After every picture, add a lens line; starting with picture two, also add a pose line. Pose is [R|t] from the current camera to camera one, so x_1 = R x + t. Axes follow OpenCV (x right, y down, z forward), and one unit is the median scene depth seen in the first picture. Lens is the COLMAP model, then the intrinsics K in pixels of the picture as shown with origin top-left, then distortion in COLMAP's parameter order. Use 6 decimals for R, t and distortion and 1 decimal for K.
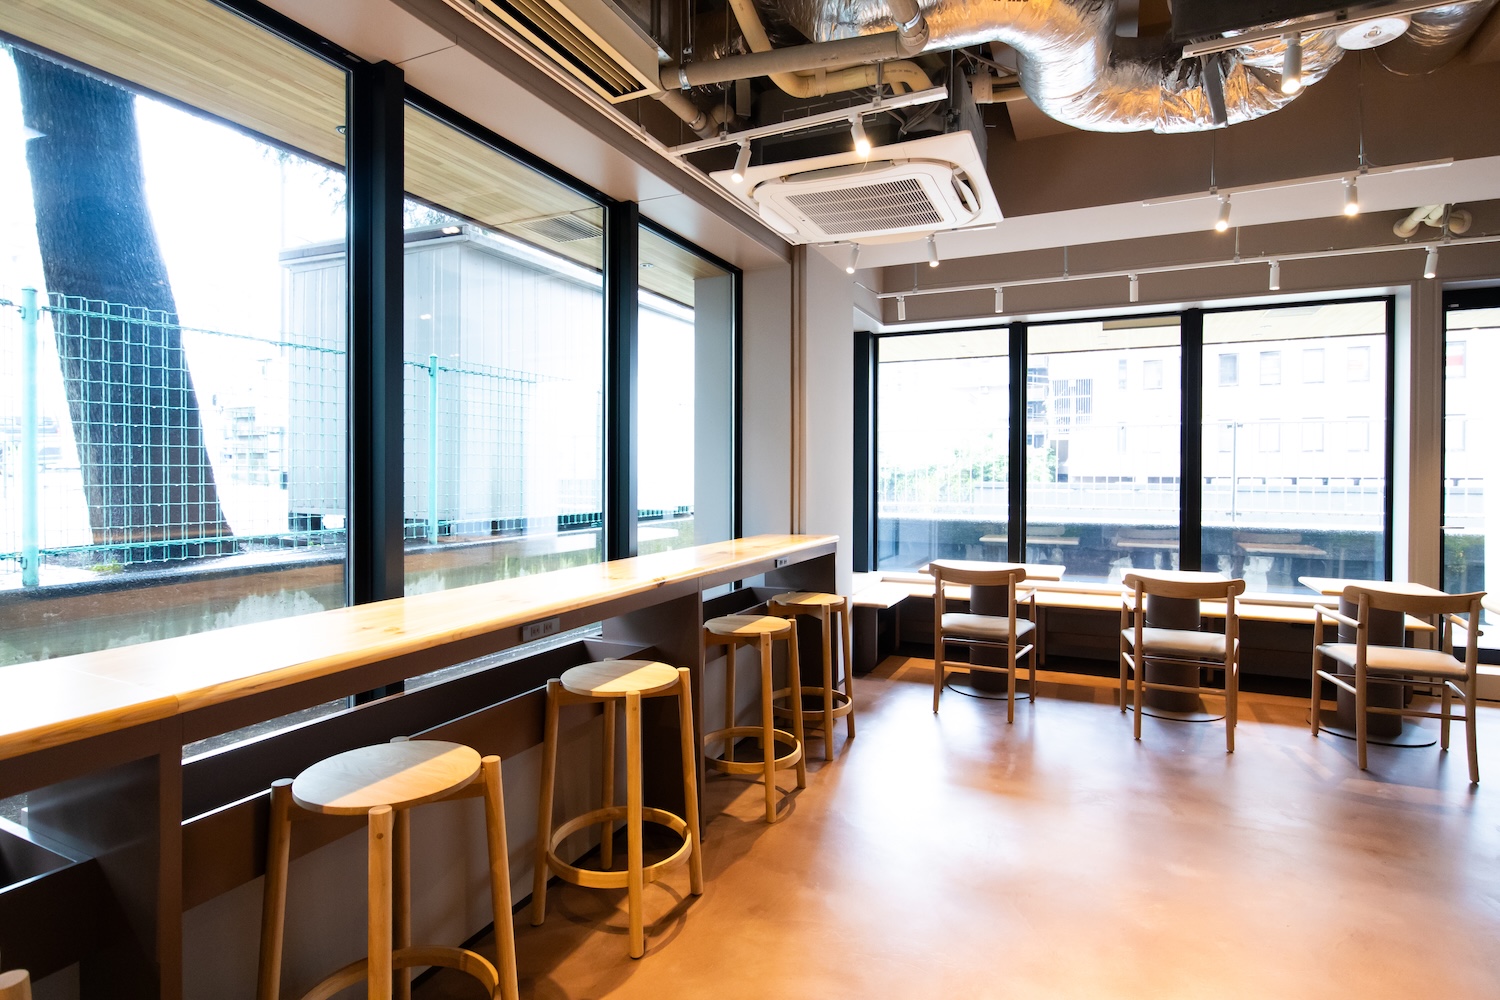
lens RADIAL K [[761.5, 0, 763.3], [0, 761.5, 491.8], [0, 0, 1]] dist [-0.000929, -0.000926]
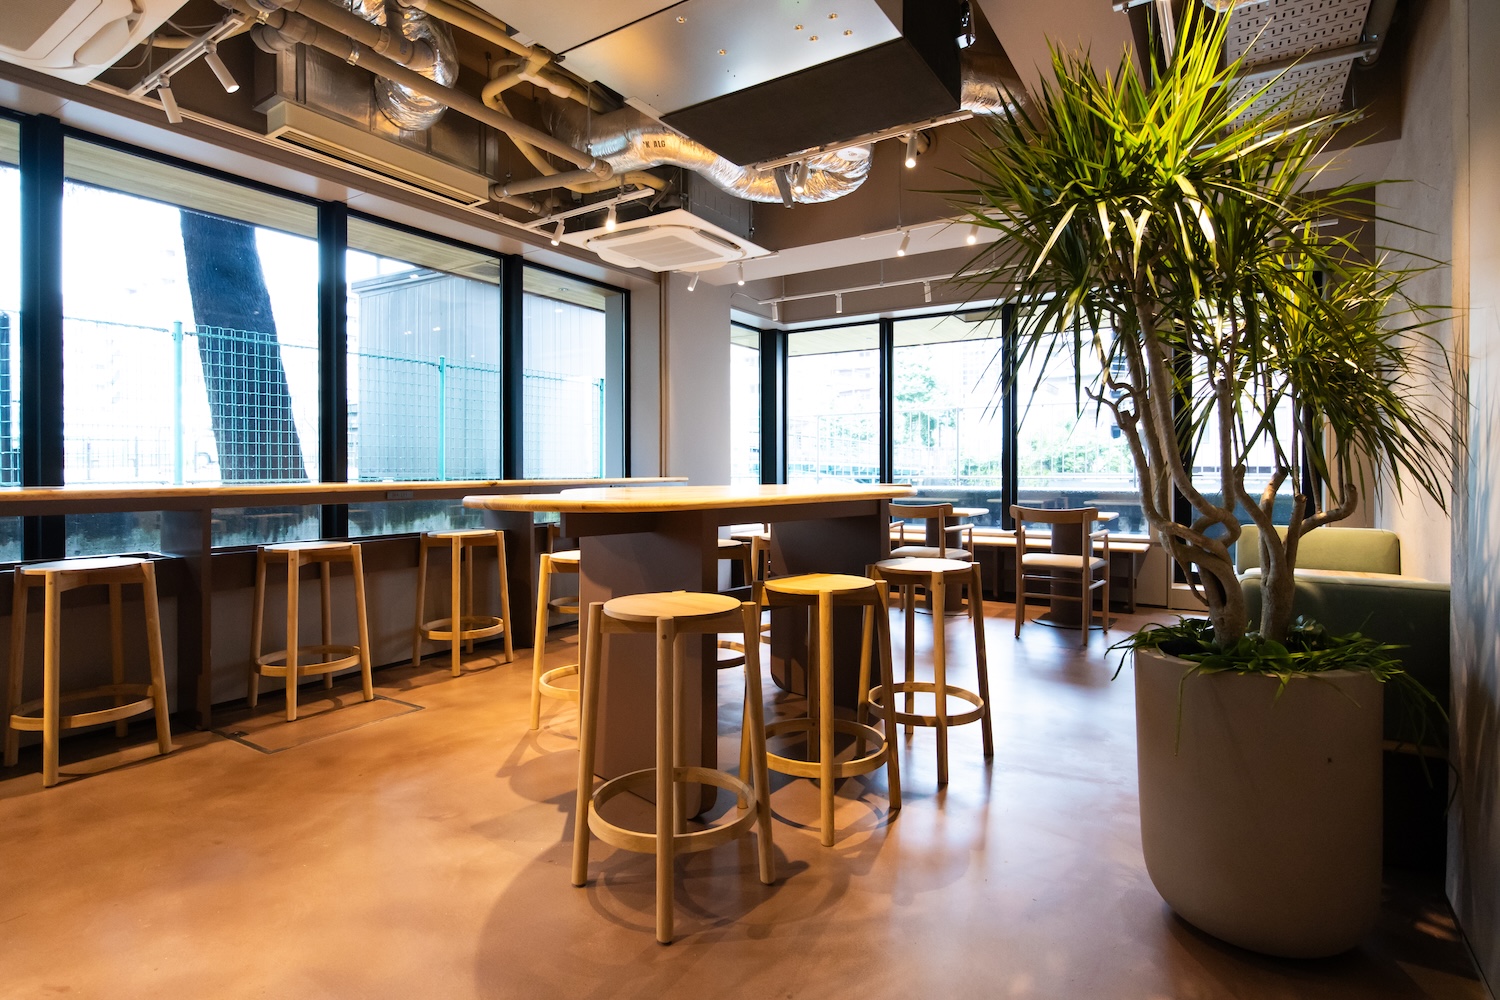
lens RADIAL K [[760.1, 0, 745.4], [0, 760.1, 475.9], [0, 0, 1]] dist [0.002036, 0.000339]
pose [[0.987355, 0.001368, -0.158519, 0.505975], [-0.003691, 0.999890, -0.014363, 0.089171], [0.158482, 0.014767, 0.987251, -0.434599]]
